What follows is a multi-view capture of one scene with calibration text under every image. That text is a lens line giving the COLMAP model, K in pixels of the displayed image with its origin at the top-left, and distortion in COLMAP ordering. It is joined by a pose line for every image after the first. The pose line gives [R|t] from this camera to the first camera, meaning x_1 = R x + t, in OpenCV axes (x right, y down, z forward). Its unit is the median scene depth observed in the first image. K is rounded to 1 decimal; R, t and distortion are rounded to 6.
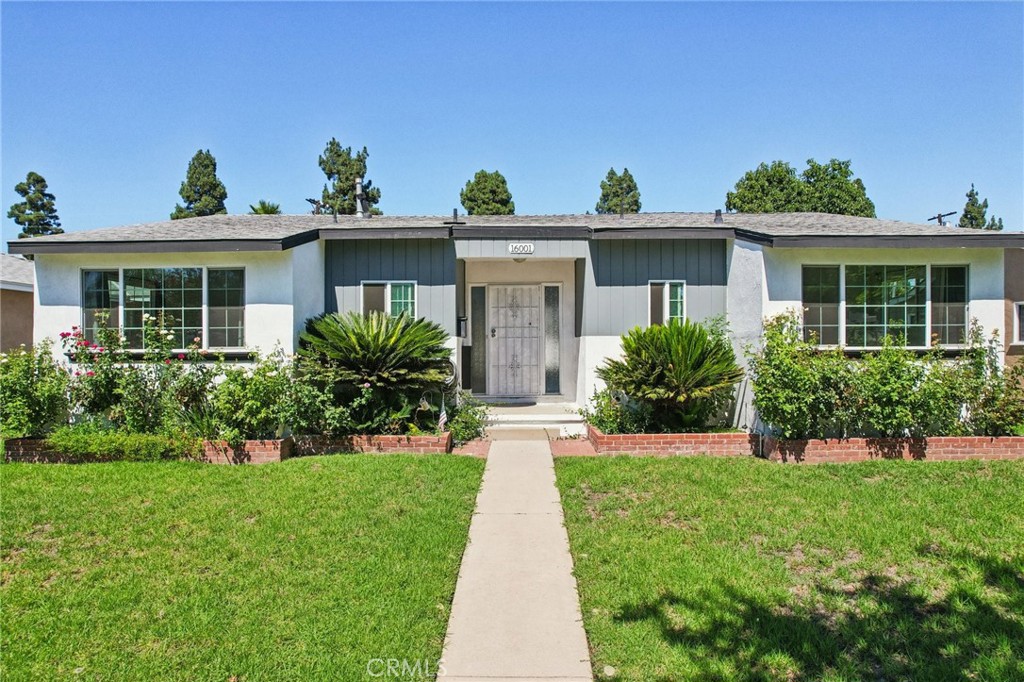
lens RADIAL K [[653.6, 0, 512.0], [0, 653.6, 341.0], [0, 0, 1]] dist [-0.037352, 0.003852]
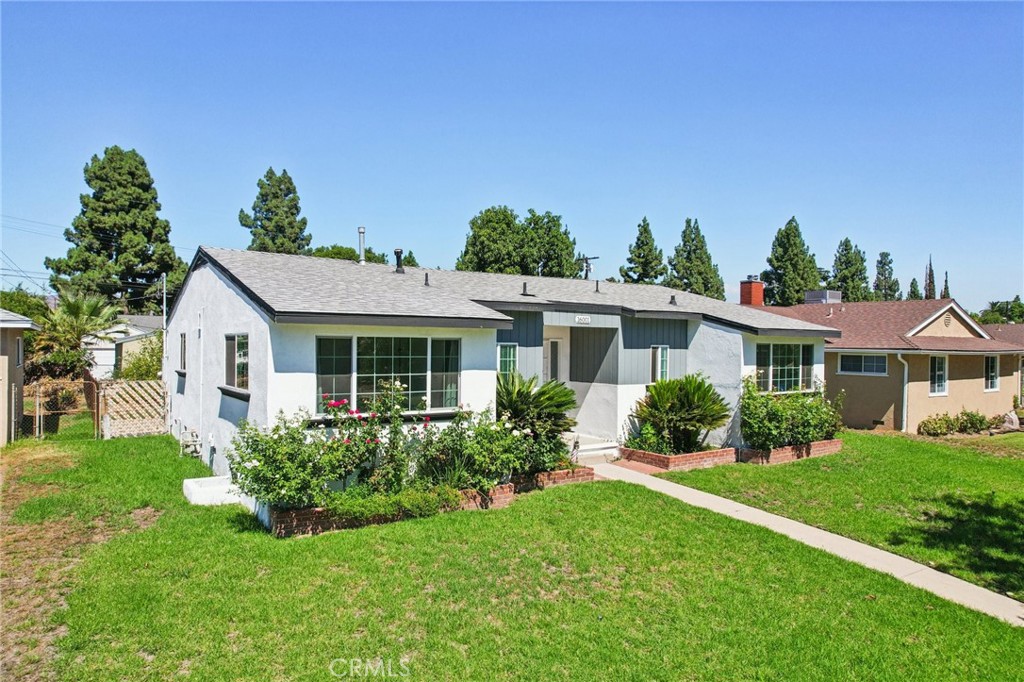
lens RADIAL K [[671.4, 0, 512.0], [0, 671.4, 341.0], [0, 0, 1]] dist [-0.076243, 0.066538]
pose [[0.822374, 0.016576, 0.568706, -0.901181], [-0.016351, 0.999851, -0.005498, -0.091795], [-0.568712, -0.004778, 0.822523, -0.032455]]
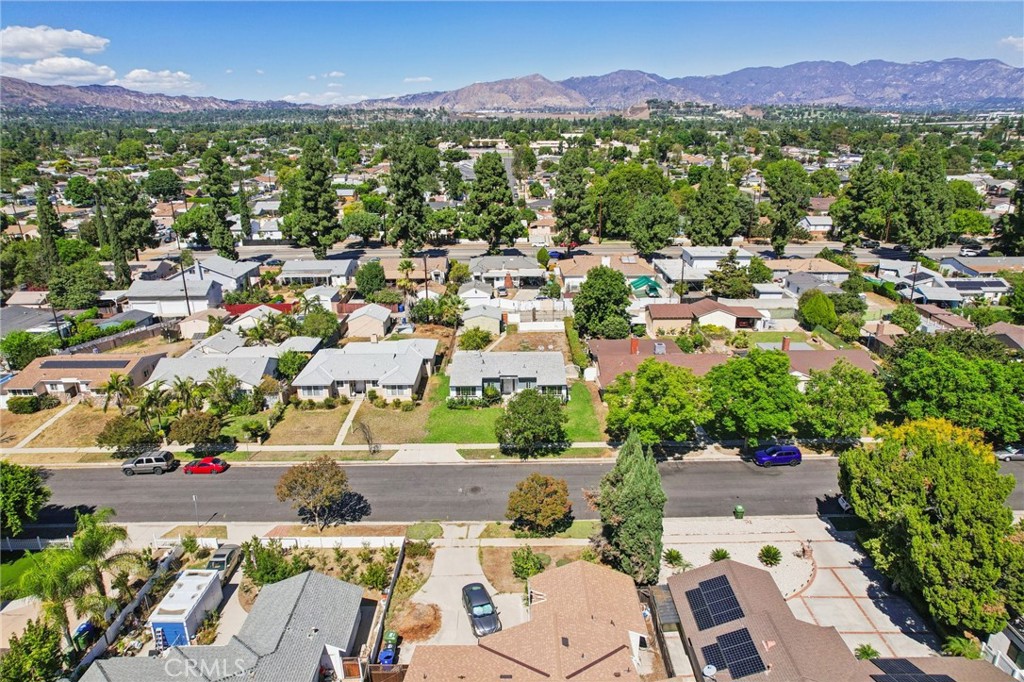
lens RADIAL K [[671.4, 0, 512.0], [0, 671.4, 341.0], [0, 0, 1]] dist [-0.076243, 0.066538]
pose [[0.999915, -0.003640, 0.012494, -0.041934], [-0.000649, 0.944942, 0.327237, -3.123399], [-0.012998, -0.327217, 0.944860, -6.232508]]
